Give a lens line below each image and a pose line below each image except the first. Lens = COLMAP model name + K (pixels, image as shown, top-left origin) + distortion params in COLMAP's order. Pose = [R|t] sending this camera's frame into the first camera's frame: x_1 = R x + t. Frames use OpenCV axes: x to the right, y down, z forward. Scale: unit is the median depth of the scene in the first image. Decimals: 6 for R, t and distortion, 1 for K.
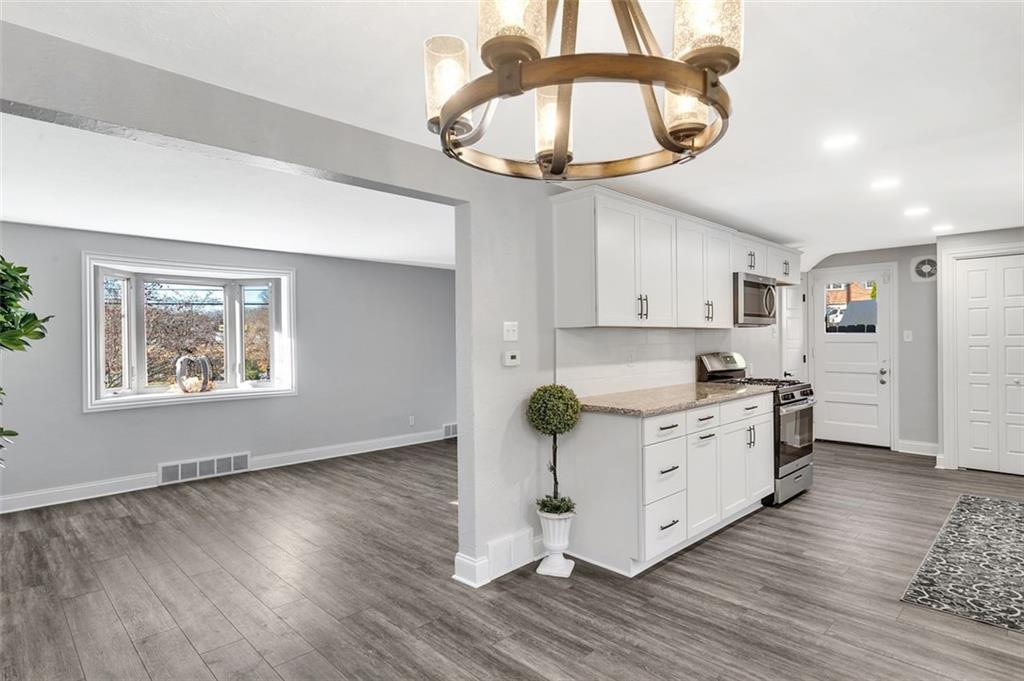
lens RADIAL K [[544.8, 0, 509.3], [0, 544.8, 341.2], [0, 0, 1]] dist [0.001466, 0.000426]
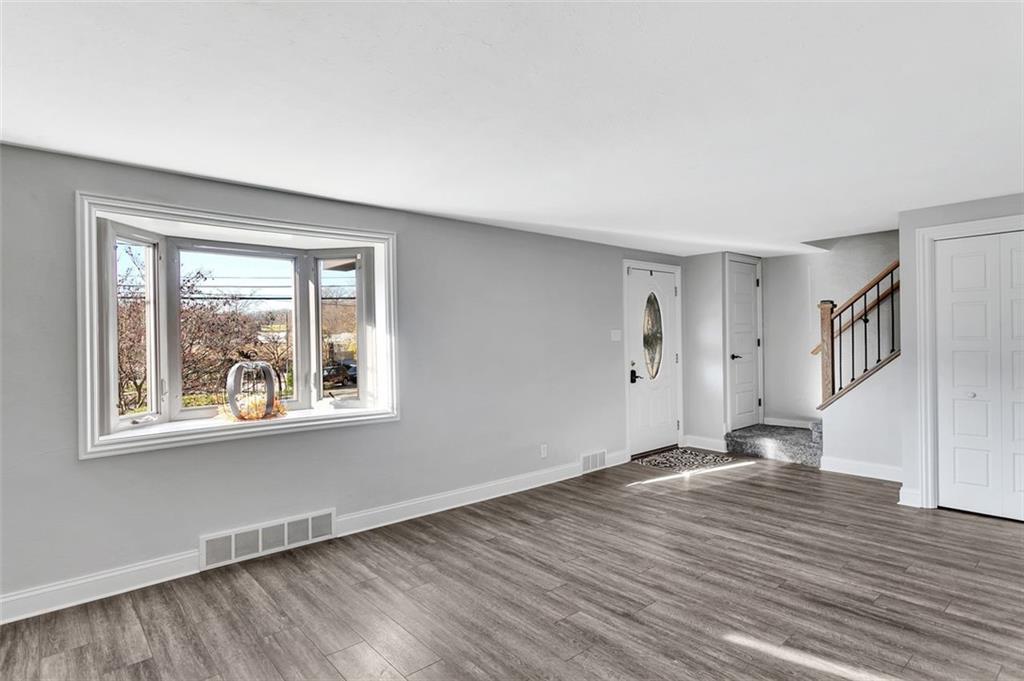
lens RADIAL K [[545.3, 0, 507.6], [0, 545.3, 339.5], [0, 0, 1]] dist [0.004762, -0.000834]
pose [[0.997961, -0.003393, -0.063744, -0.250972], [0.003348, 0.999994, -0.000821, 0.000758], [0.063747, 0.000606, 0.997966, 0.396594]]
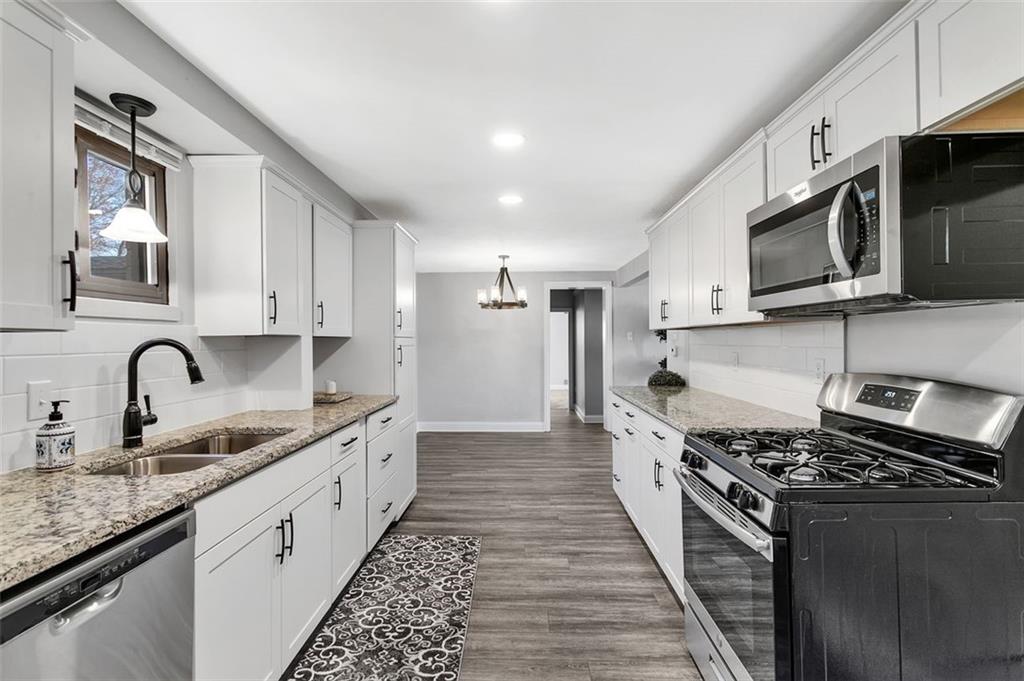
lens RADIAL K [[476.8, 0, 500.9], [0, 476.8, 339.7], [0, 0, 1]] dist [0.004841, -0.001682]
pose [[-0.732691, 0.016929, -0.680351, 0.799979], [0.015436, 0.999847, 0.008255, -0.012669], [0.680387, -0.004453, -0.732840, 1.027877]]
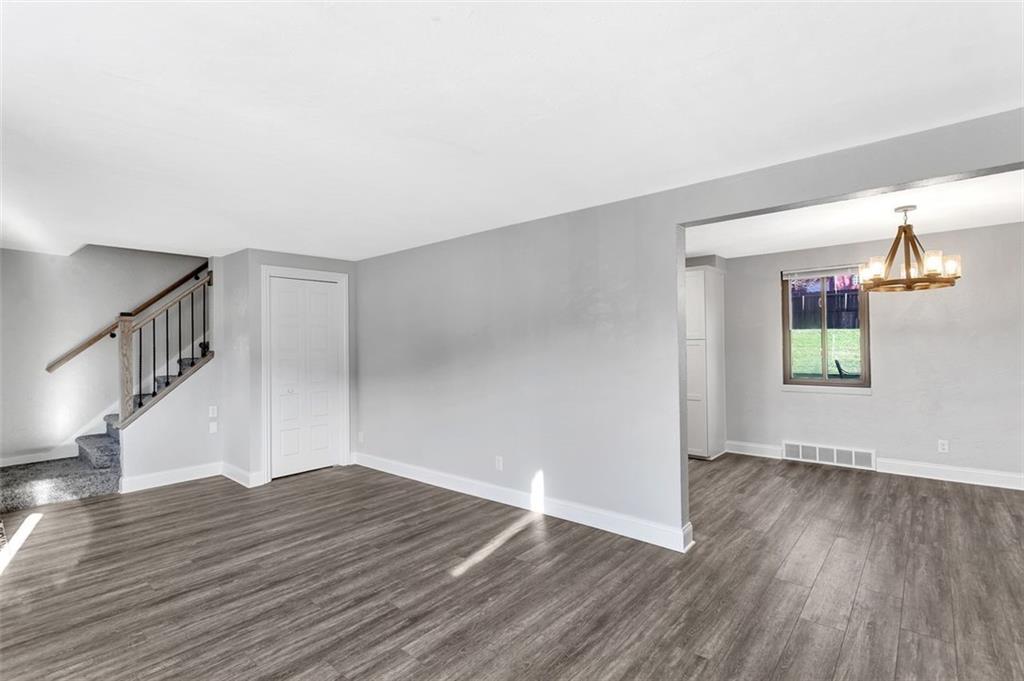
lens RADIAL K [[476.8, 0, 511.3], [0, 476.8, 339.9], [0, 0, 1]] dist [0.004841, -0.001682]
pose [[-0.081364, 0.021612, 0.996450, -0.644228], [0.015303, 0.999674, -0.020433, 0.005220], [-0.996567, 0.013587, -0.081669, 0.864533]]
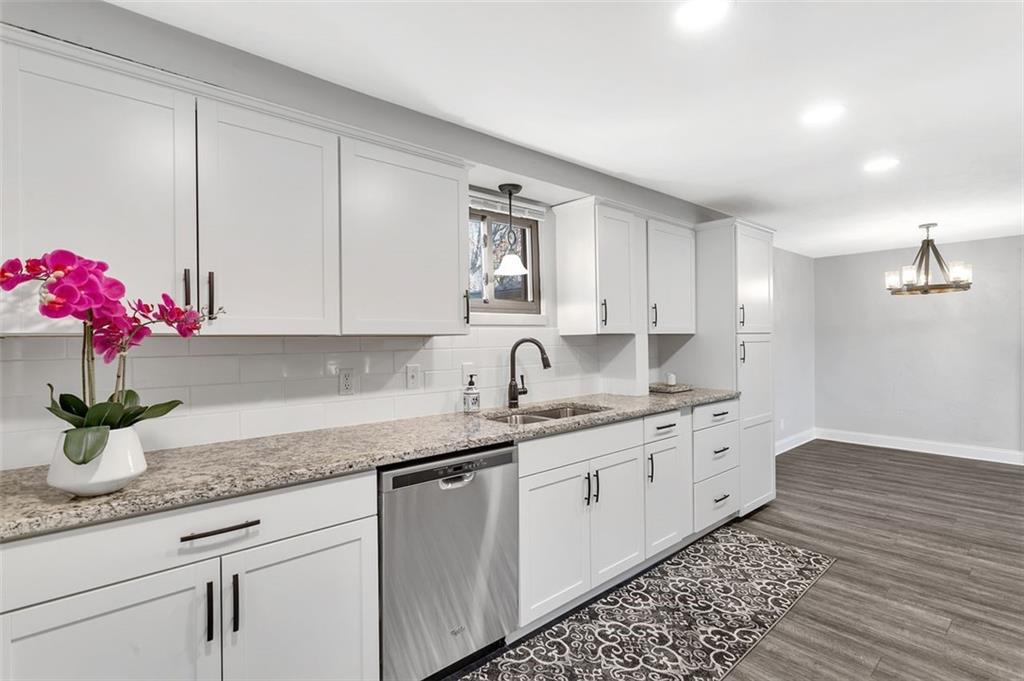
lens RADIAL K [[476.8, 0, 508.5], [0, 476.8, 341.8], [0, 0, 1]] dist [0.004841, -0.001682]
pose [[-0.996883, 0.026439, 0.074336, 0.724276], [0.026838, 0.999630, 0.004380, -0.013085], [-0.074192, 0.006362, -0.997224, 1.130394]]
